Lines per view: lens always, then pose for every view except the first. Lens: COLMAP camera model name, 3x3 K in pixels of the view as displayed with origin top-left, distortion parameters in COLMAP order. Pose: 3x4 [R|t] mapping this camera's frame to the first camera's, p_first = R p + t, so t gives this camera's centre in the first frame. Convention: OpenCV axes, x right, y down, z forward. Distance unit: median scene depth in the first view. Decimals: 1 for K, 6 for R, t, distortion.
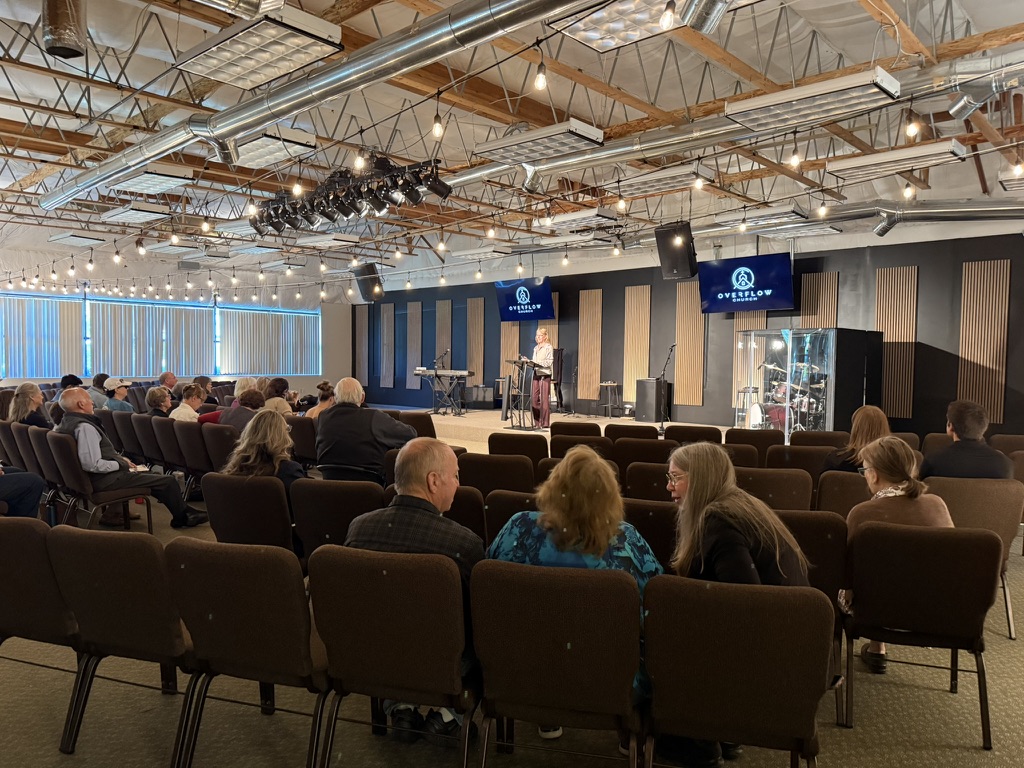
lens RADIAL K [[727.1, 0, 512.0], [0, 727.1, 384.0], [0, 0, 1]] dist [0.095295, -0.092454]
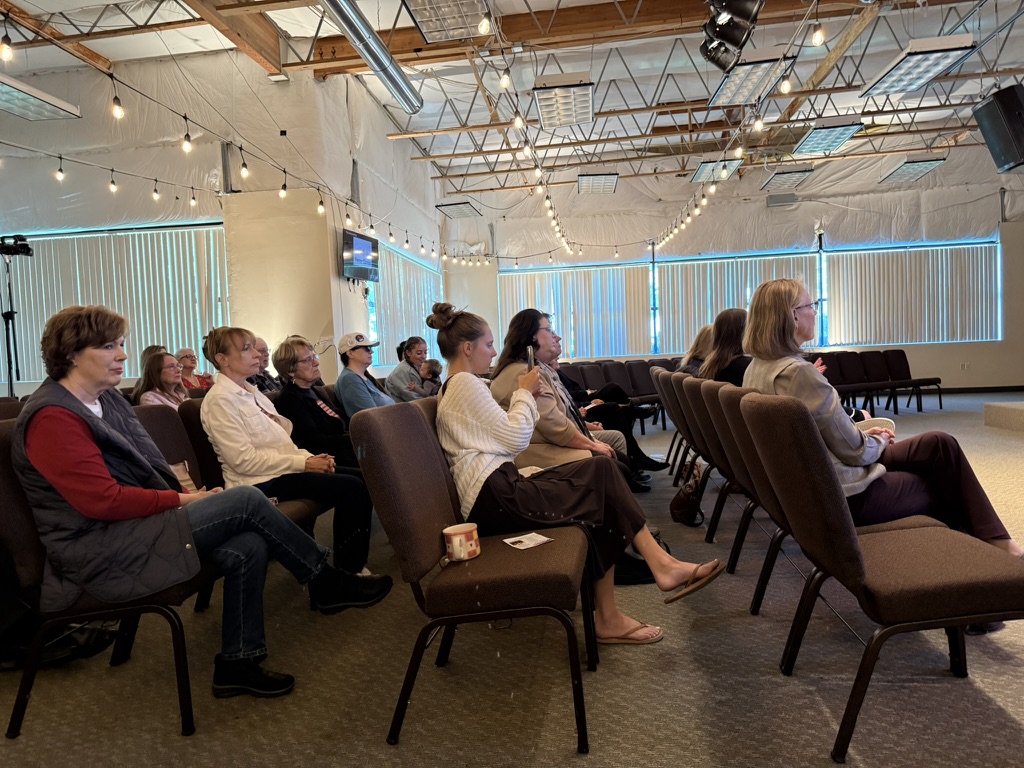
lens RADIAL K [[730.1, 0, 512.0], [0, 730.1, 384.0], [0, 0, 1]] dist [0.098043, -0.132924]
pose [[0.589670, -0.007582, -0.807609, -0.000097], [0.020122, 0.999783, 0.005307, 0.028391], [0.807393, -0.019380, 0.589695, 0.696337]]
